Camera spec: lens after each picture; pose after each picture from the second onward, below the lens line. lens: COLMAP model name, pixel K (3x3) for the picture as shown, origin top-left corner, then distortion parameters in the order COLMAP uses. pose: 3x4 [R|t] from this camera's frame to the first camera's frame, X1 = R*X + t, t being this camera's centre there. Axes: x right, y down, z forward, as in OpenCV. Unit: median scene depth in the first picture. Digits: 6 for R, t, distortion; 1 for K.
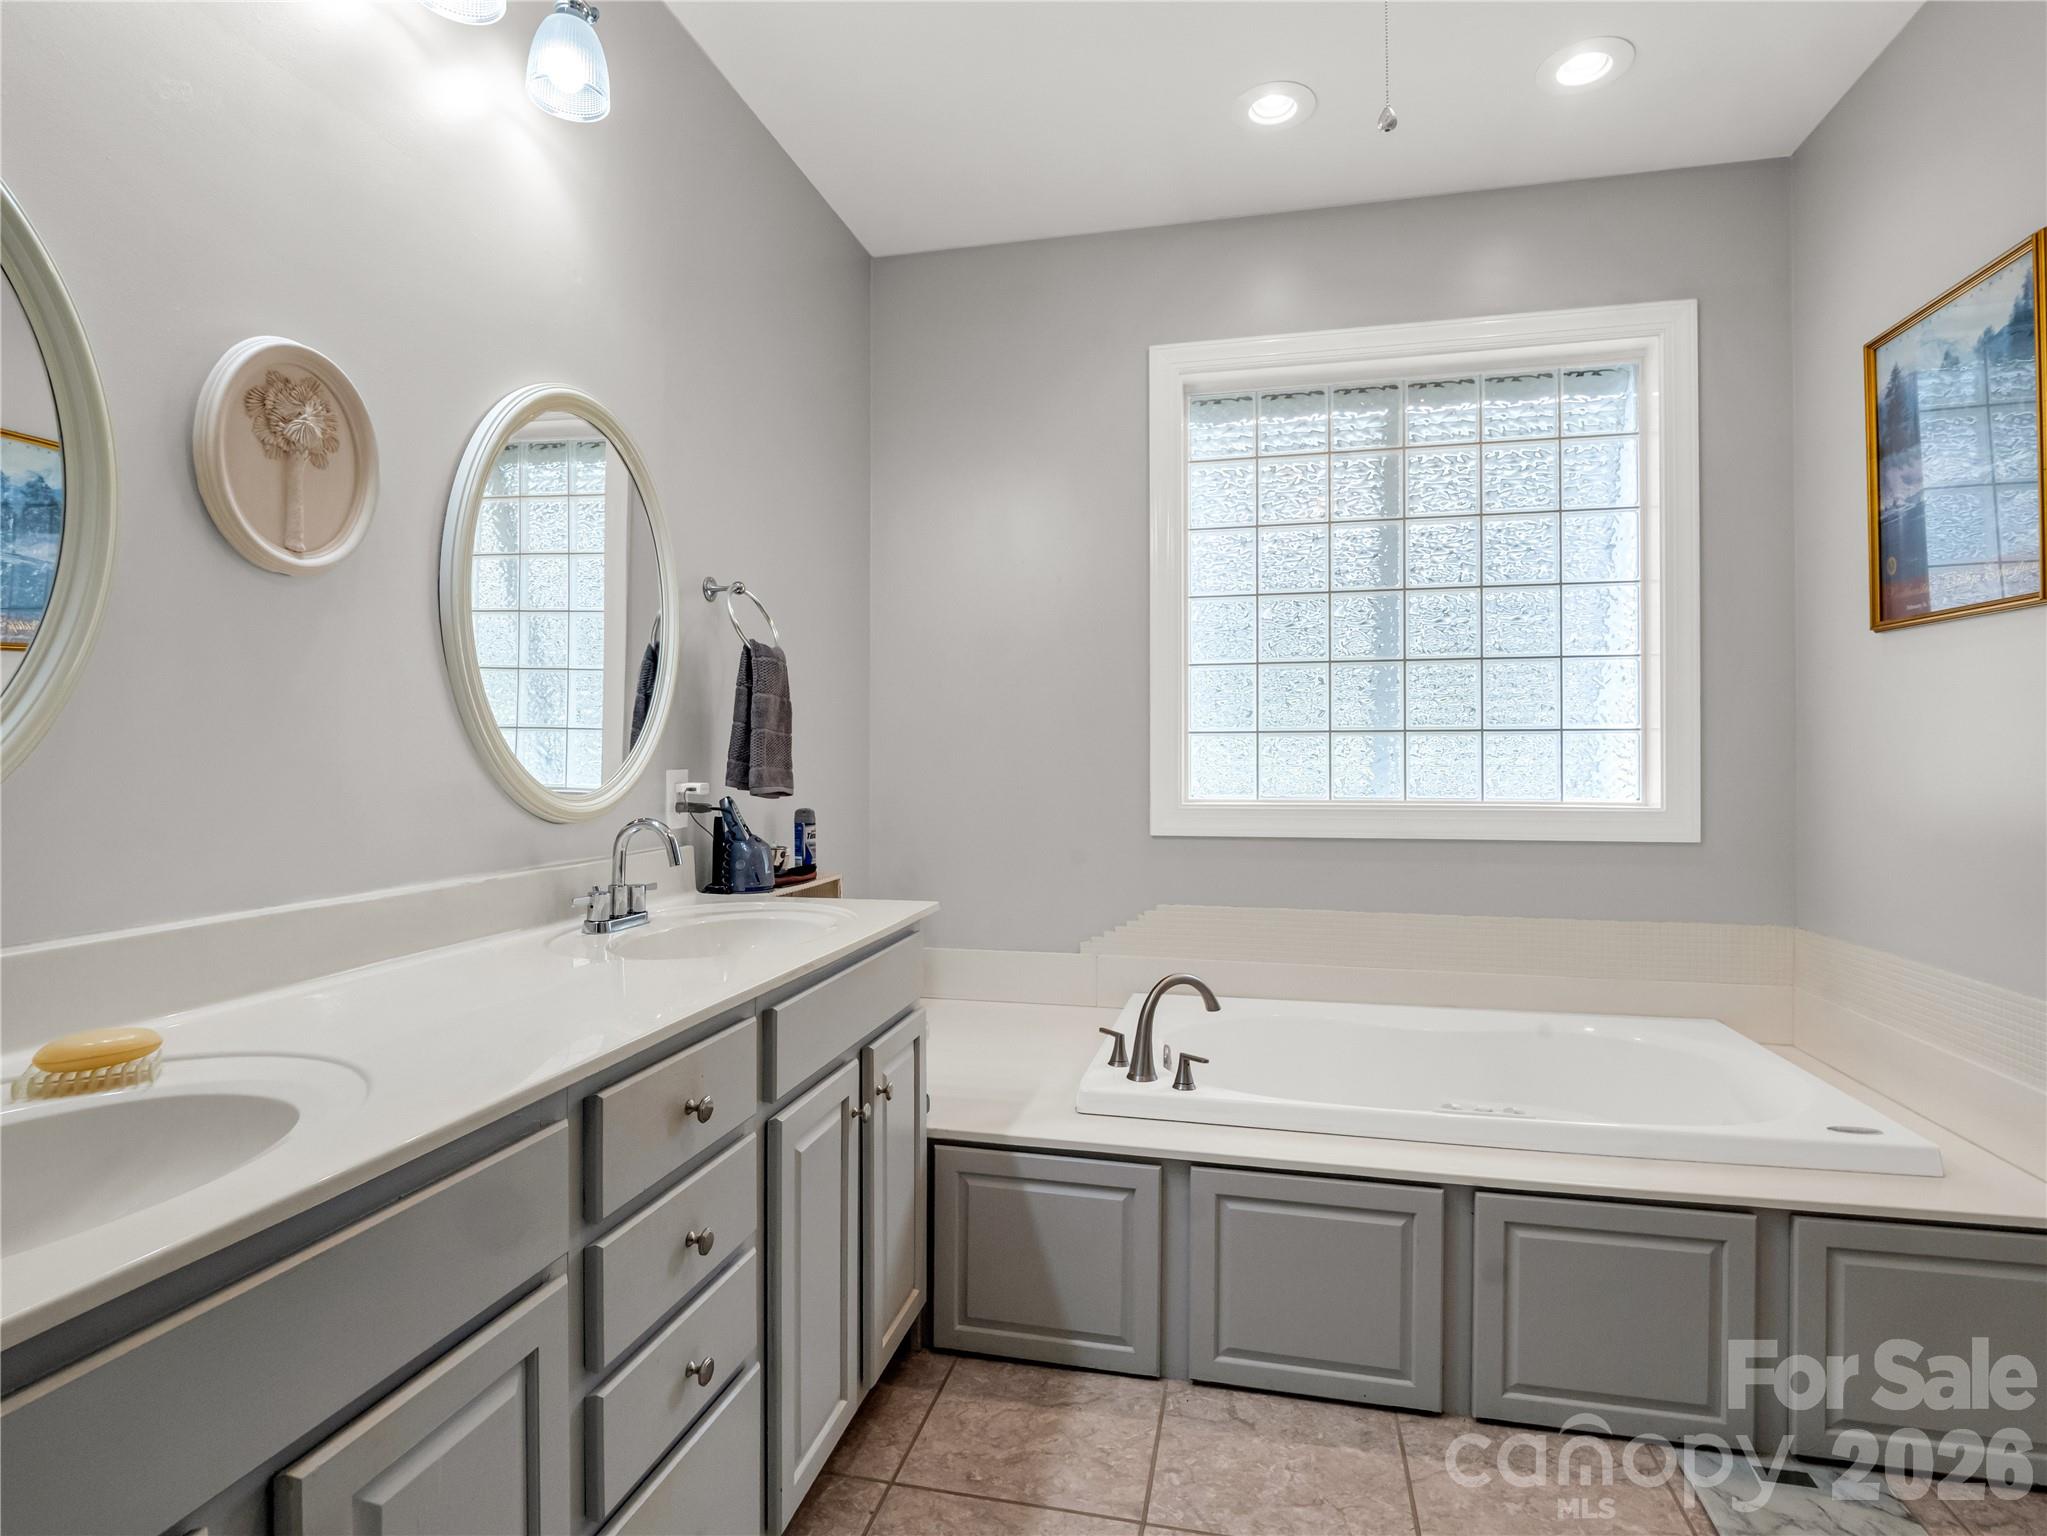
lens RADIAL K [[1007.1, 0, 1023.7], [0, 1007.1, 751.0], [0, 0, 1]] dist [-0.011523, -0.000977]
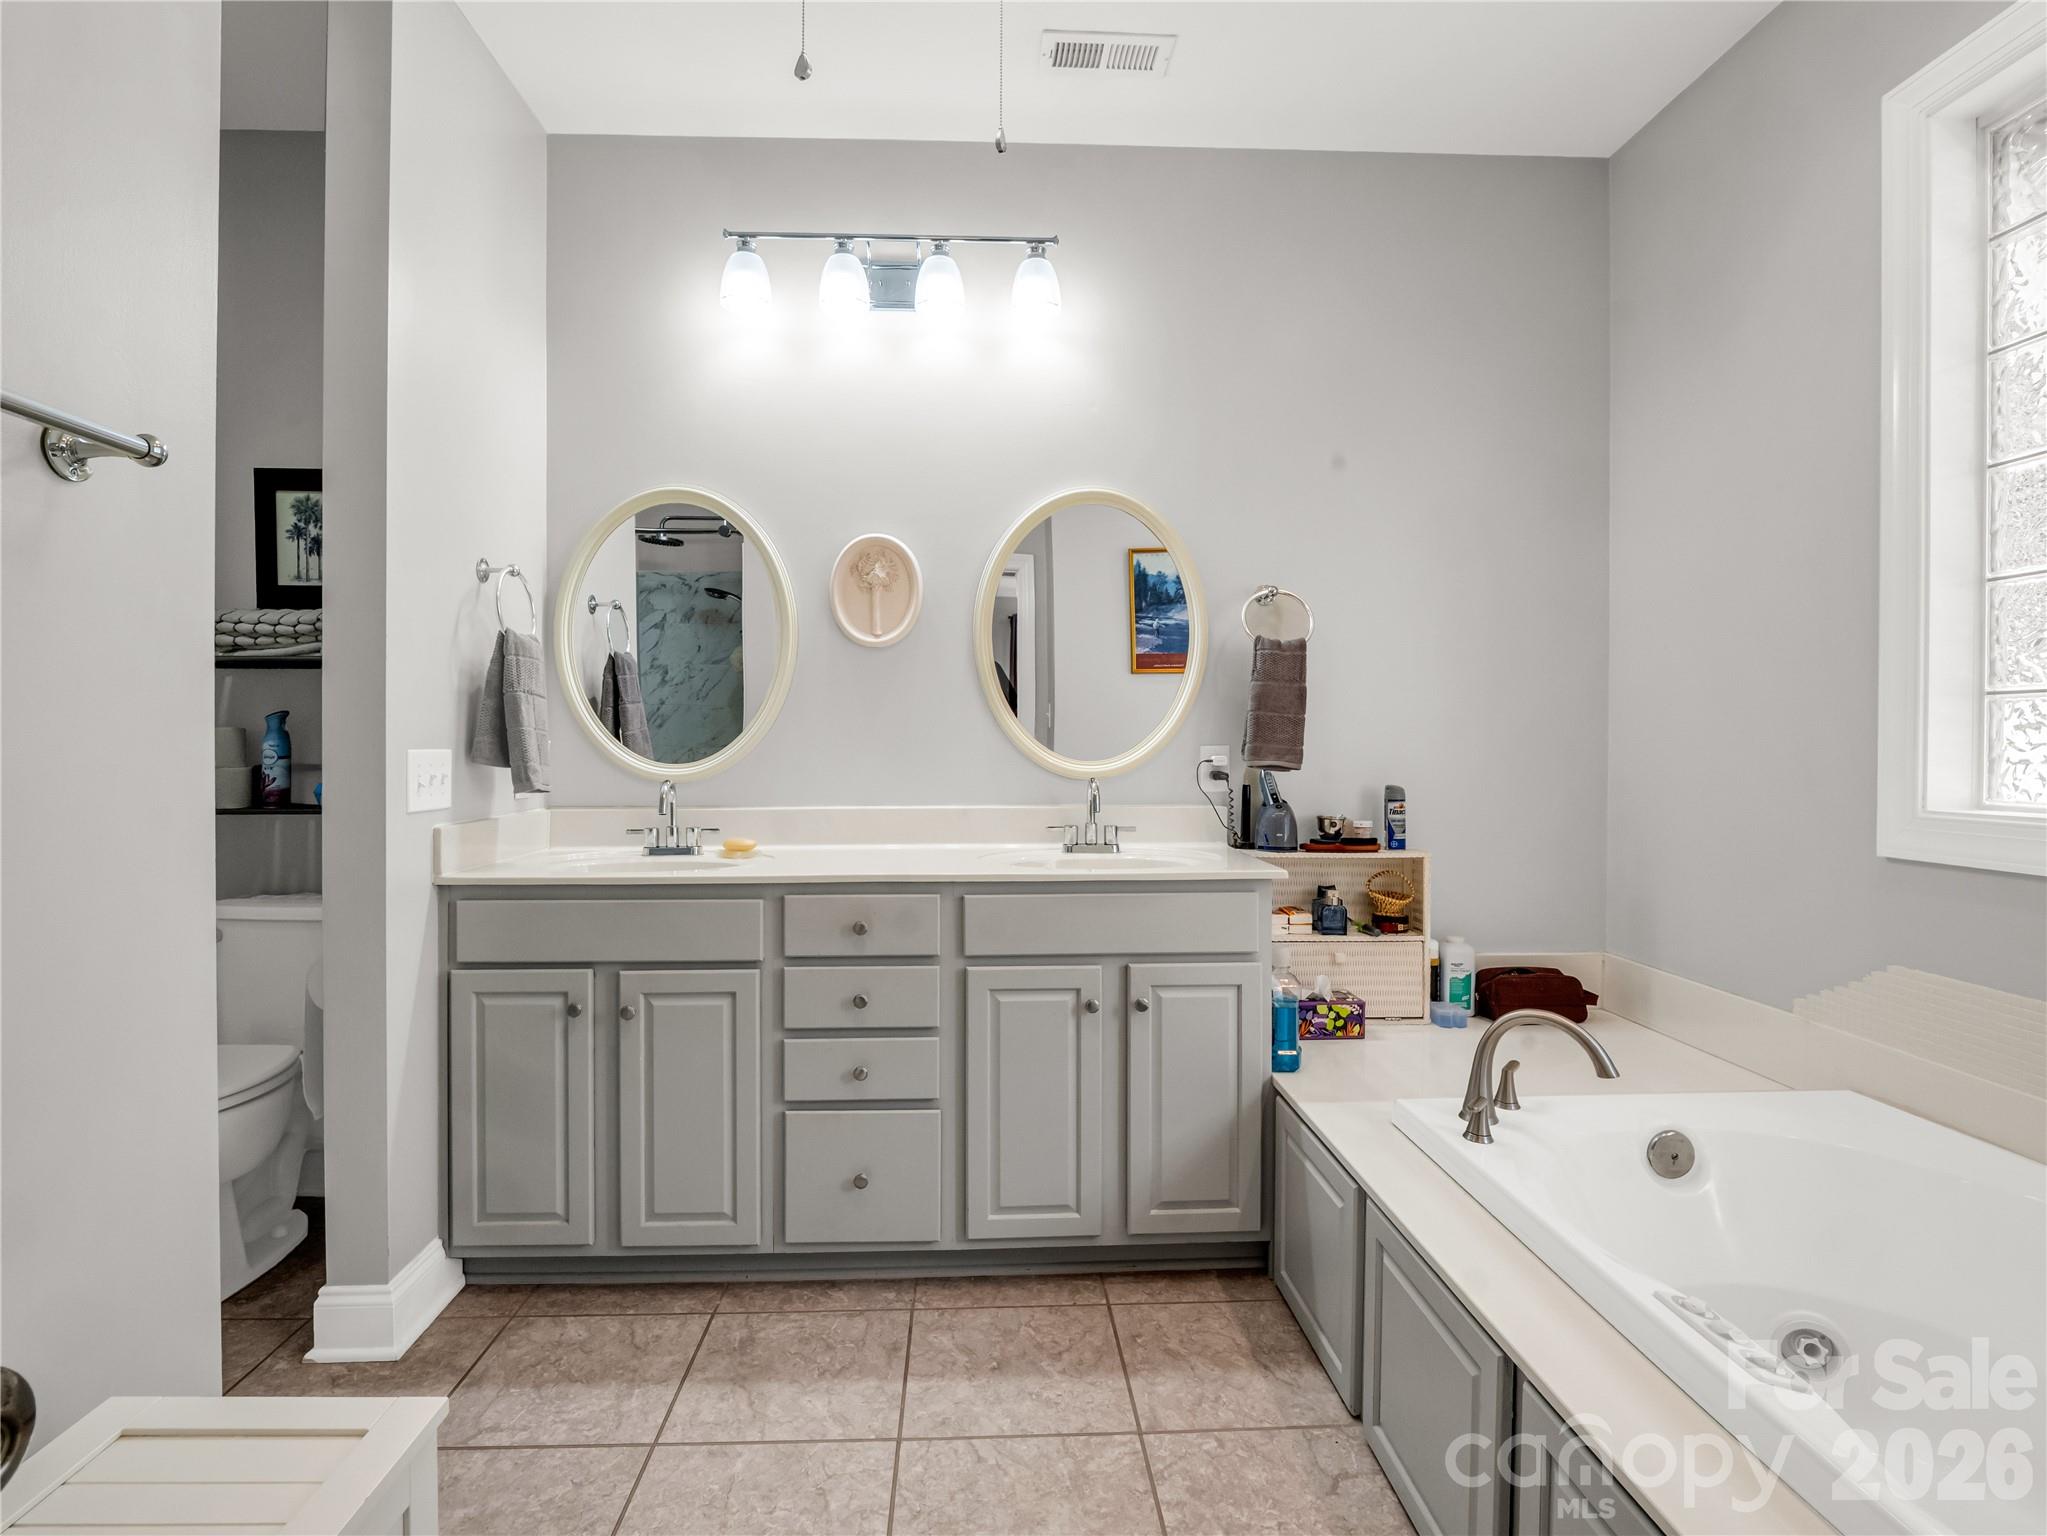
lens RADIAL K [[1007.1, 0, 1023.7], [0, 1007.1, 751.0], [0, 0, 1]] dist [-0.011523, -0.000977]
pose [[0.307001, 0.013764, -0.951610, 0.947301], [0.006829, 0.999838, 0.016664, 0.002716], [0.951685, -0.011615, 0.306857, 0.464379]]
